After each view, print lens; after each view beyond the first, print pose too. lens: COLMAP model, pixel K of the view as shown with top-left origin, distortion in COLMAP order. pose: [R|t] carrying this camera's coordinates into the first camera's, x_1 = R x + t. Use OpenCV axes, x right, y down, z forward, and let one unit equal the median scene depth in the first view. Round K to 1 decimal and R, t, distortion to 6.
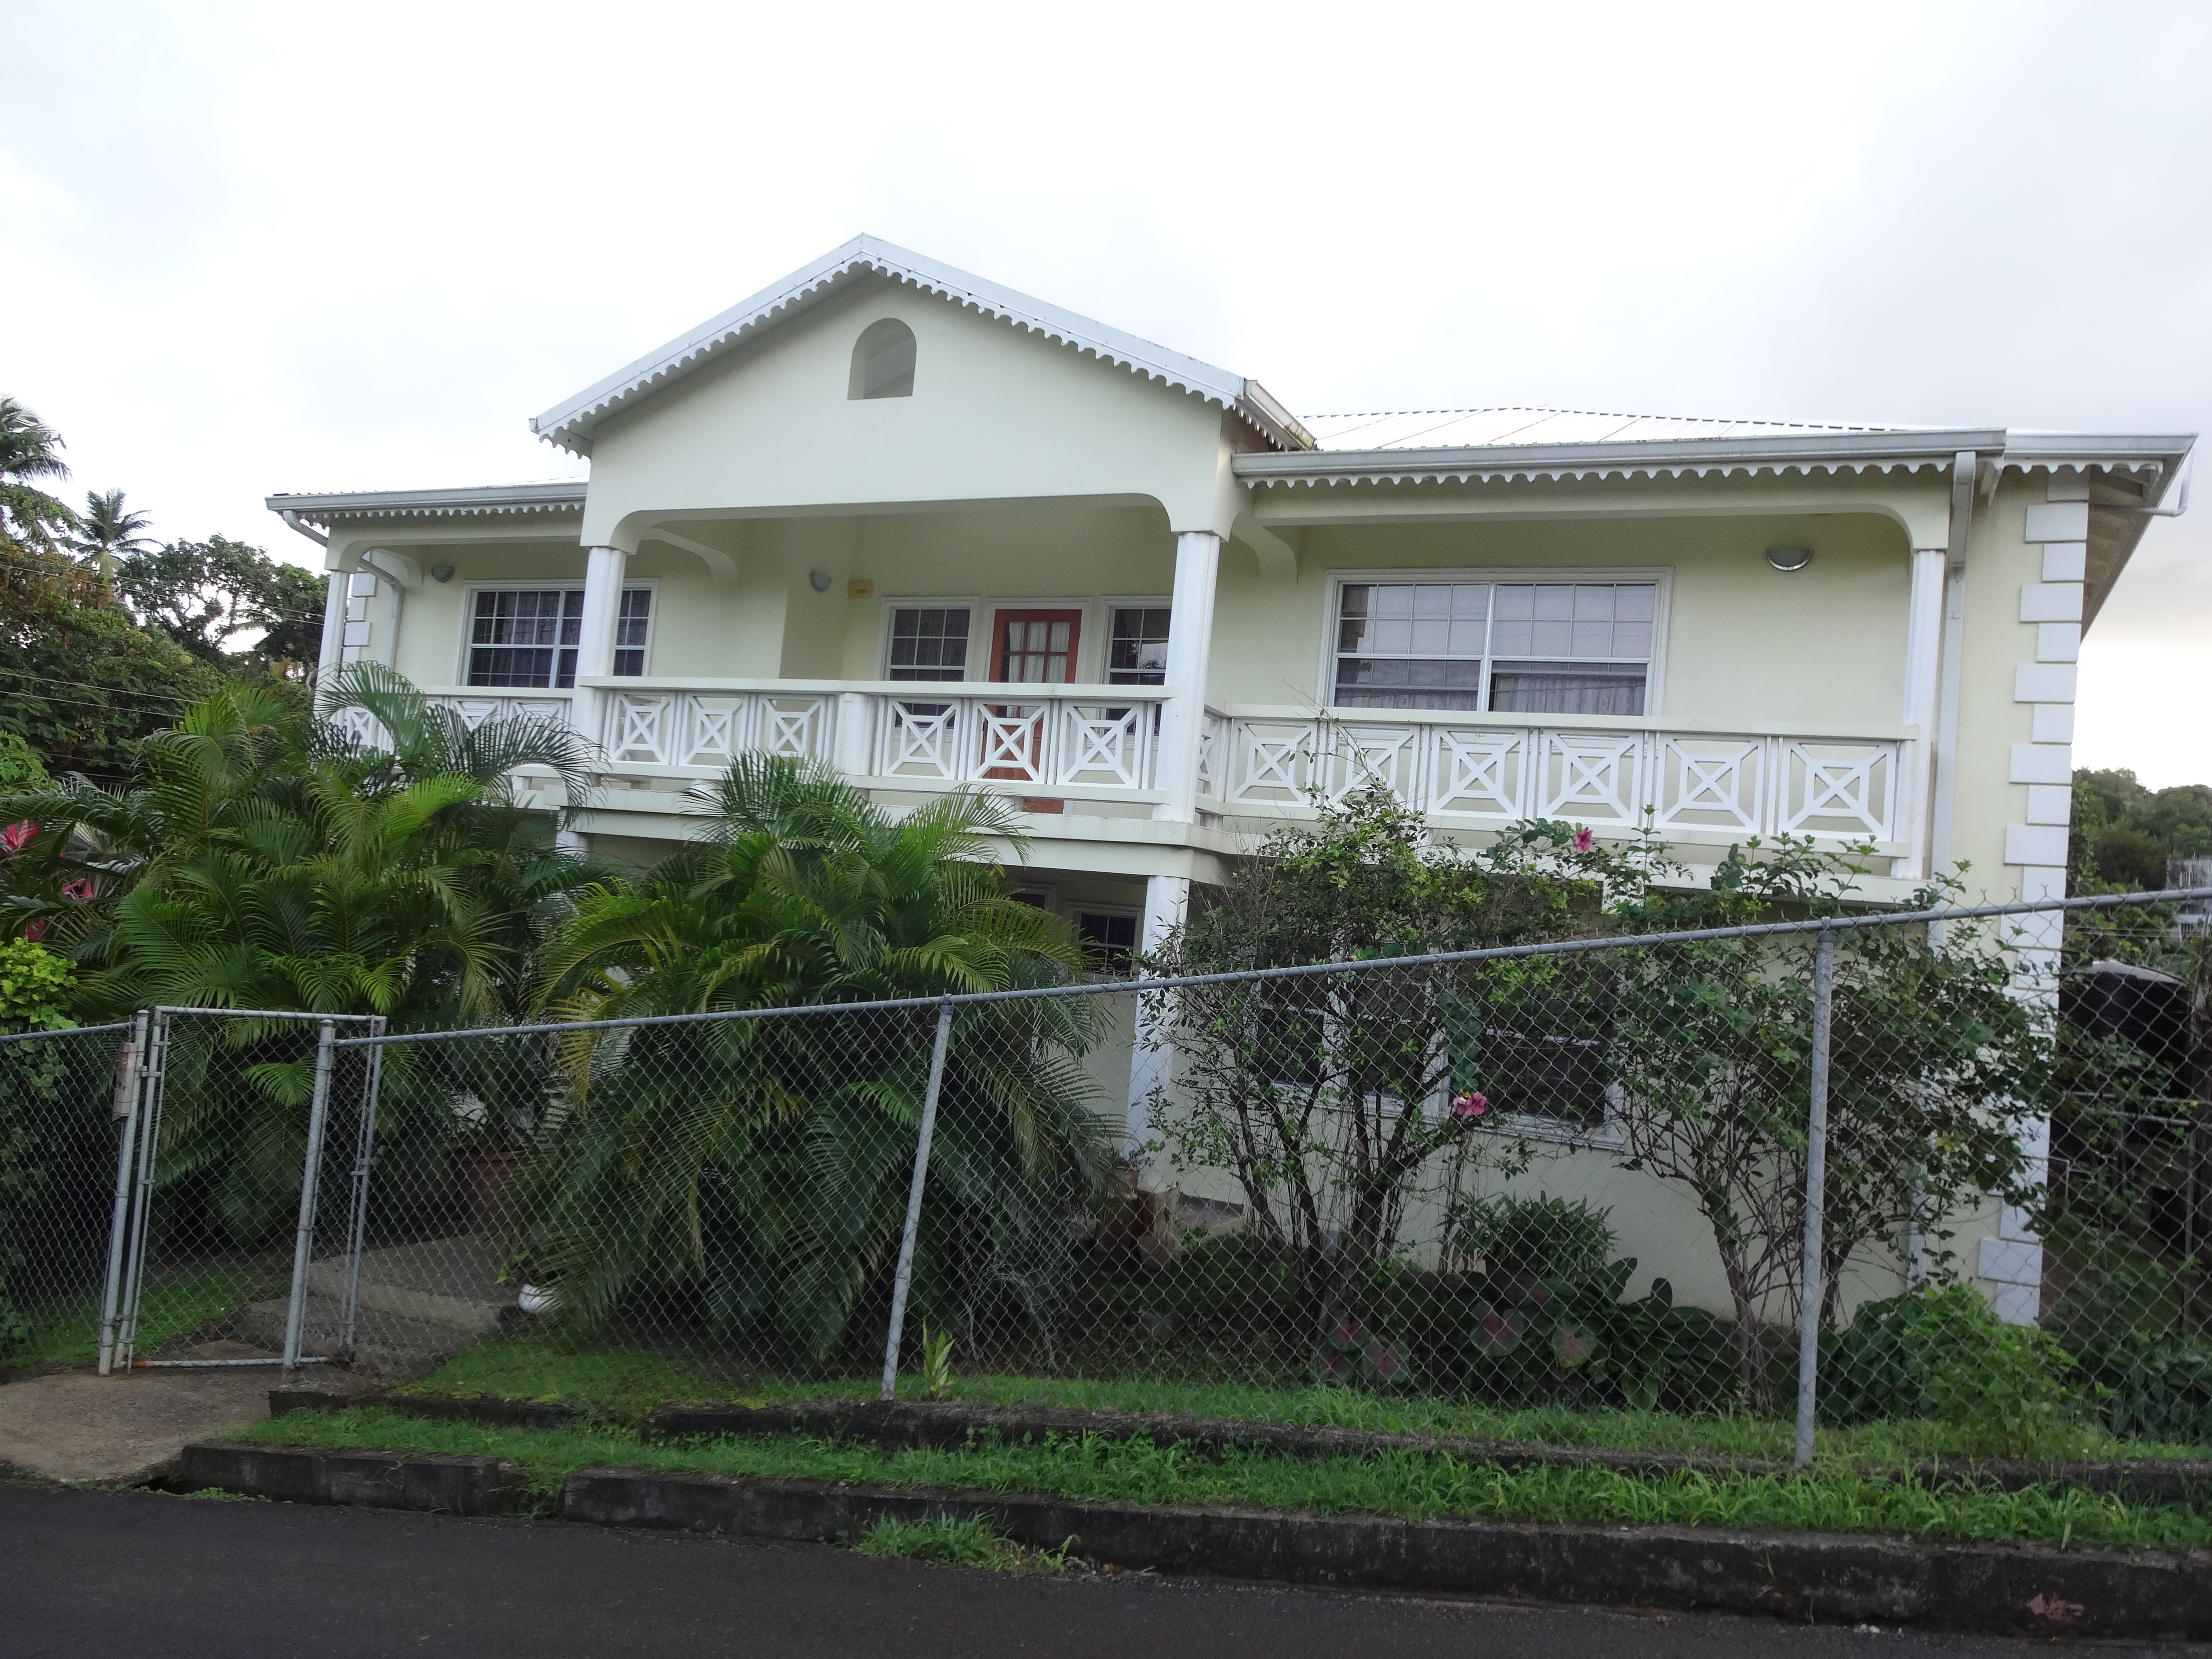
lens RADIAL K [[1626.0, 0, 1106.0], [0, 1626.0, 829.5], [0, 0, 1]] dist [-0.008571, 0.005785]
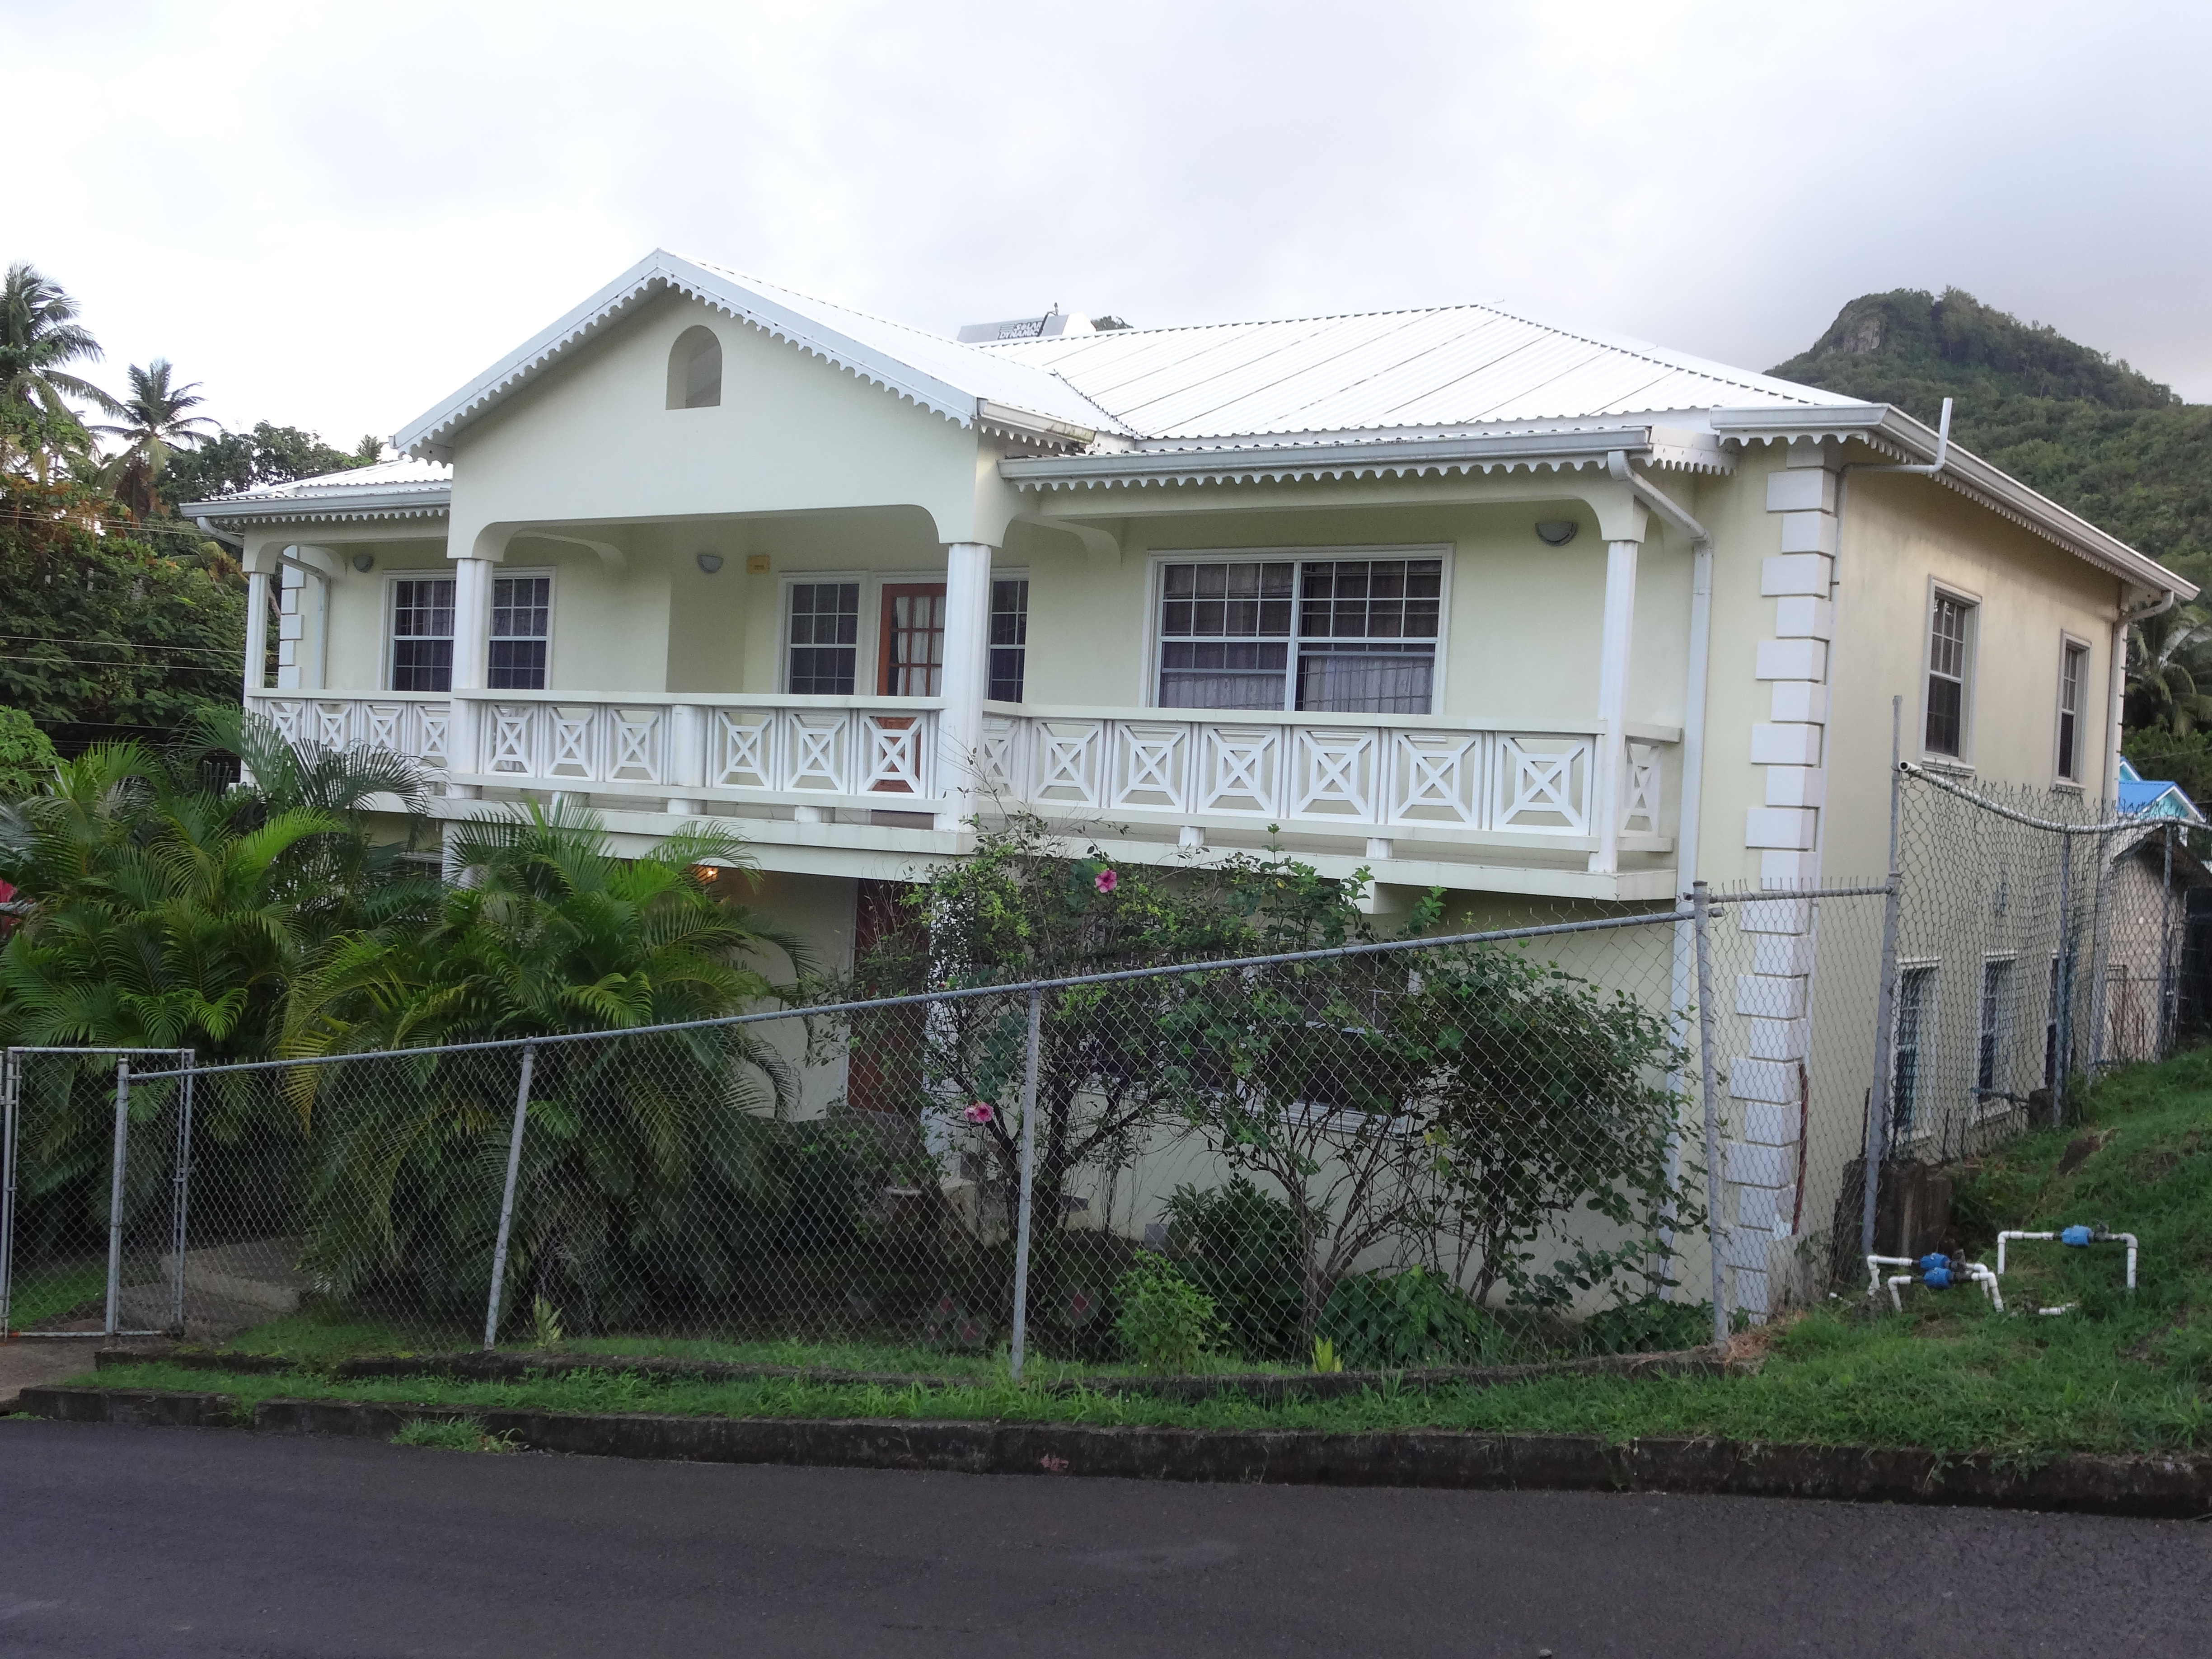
lens RADIAL K [[2207.9, 0, 1091.4], [0, 2207.9, 836.6], [0, 0, 1]] dist [0.005326, 0.018088]
pose [[0.983740, -0.037452, -0.175649, 0.385009], [0.048292, 0.997157, 0.057844, -0.079596], [0.172983, -0.065386, 0.982752, -0.363950]]
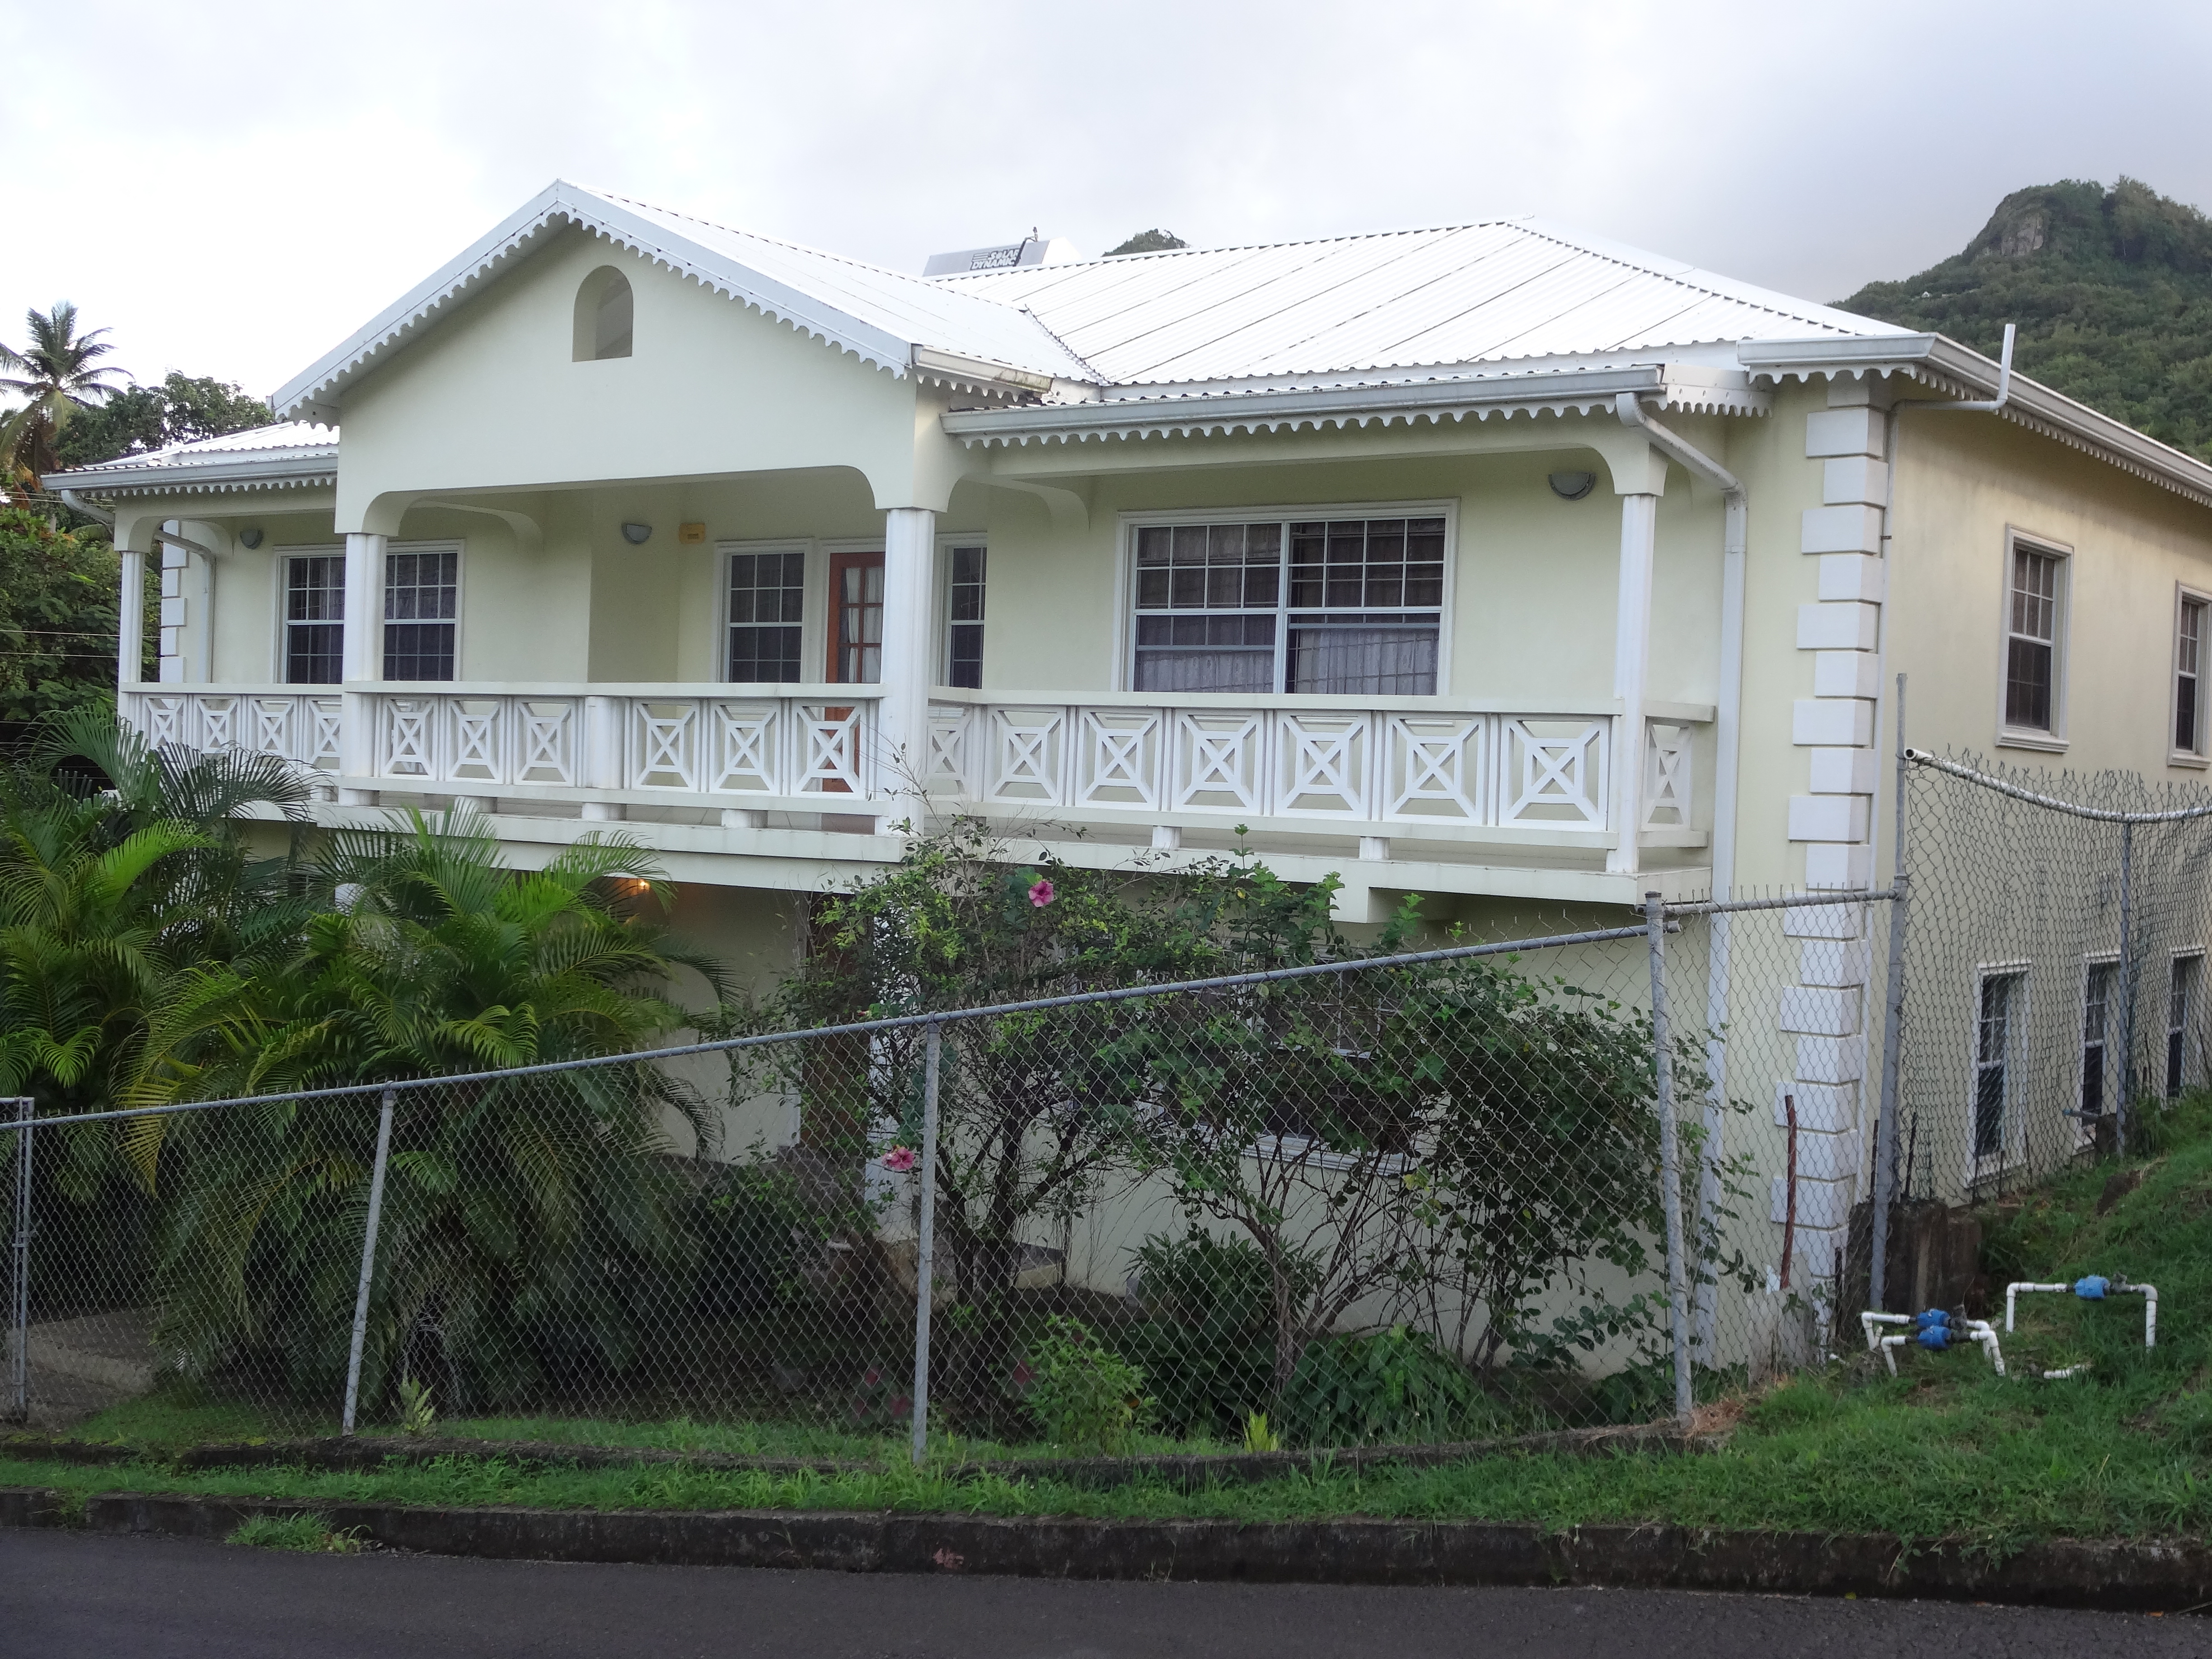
lens RADIAL K [[2525.0, 0, 1106.0], [0, 2525.0, 829.5], [0, 0, 1]] dist [0.008267, 0.017110]
pose [[0.980216, -0.053498, -0.190566, 0.437932], [0.065747, 0.996118, 0.058538, -0.084699], [0.186694, -0.069909, 0.979928, -0.363326]]
